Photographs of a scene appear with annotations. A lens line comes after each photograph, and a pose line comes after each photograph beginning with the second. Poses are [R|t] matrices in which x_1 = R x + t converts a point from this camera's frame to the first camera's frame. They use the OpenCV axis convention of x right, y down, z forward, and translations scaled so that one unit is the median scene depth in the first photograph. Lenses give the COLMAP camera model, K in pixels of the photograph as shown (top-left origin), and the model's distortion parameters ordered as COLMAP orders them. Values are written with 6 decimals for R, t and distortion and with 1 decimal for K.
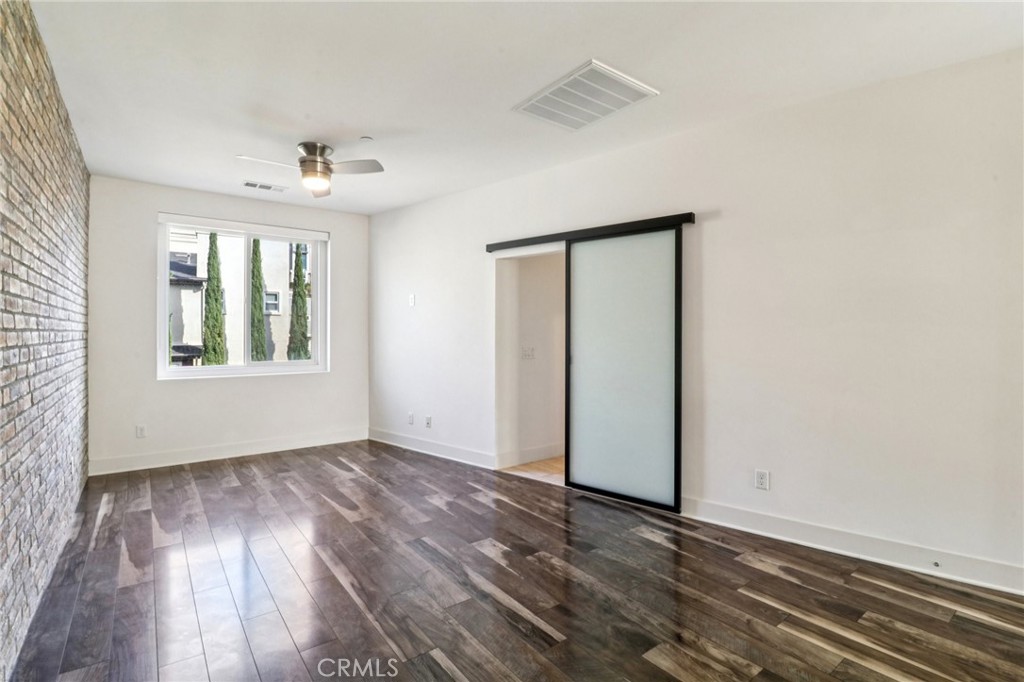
lens RADIAL K [[475.6, 0, 499.4], [0, 475.6, 334.5], [0, 0, 1]] dist [0.000906, -0.007857]
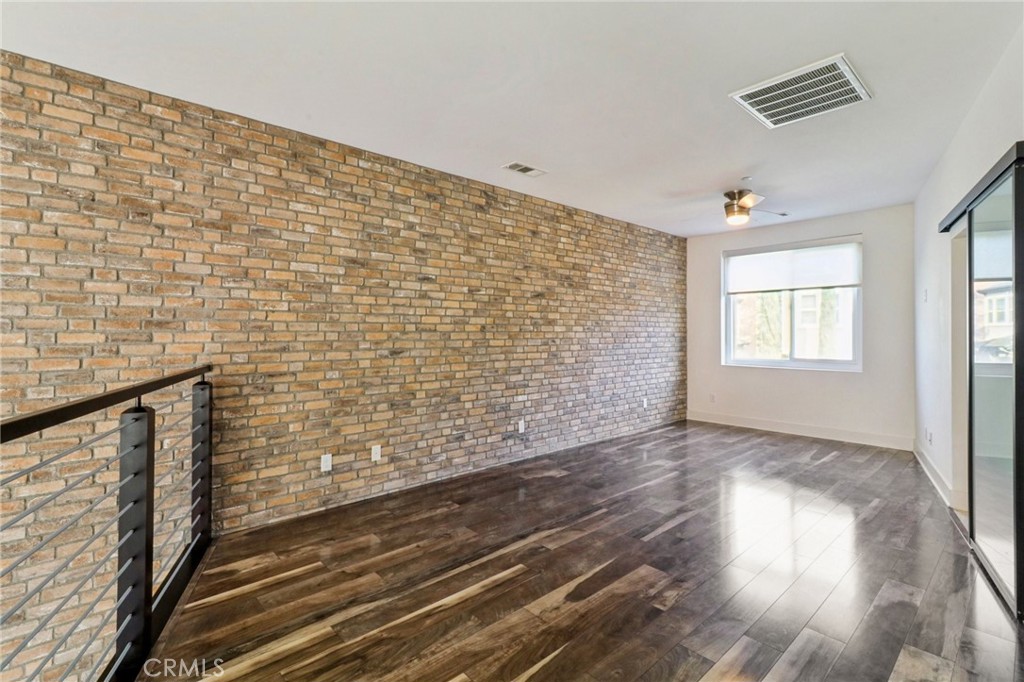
lens RADIAL K [[475.6, 0, 506.9], [0, 475.6, 337.5], [0, 0, 1]] dist [0.000906, -0.007857]
pose [[0.095511, 0.008840, -0.995389, 0.934213], [-0.007112, 0.999941, 0.008198, 0.002451], [0.995403, 0.006296, 0.095568, 0.262512]]
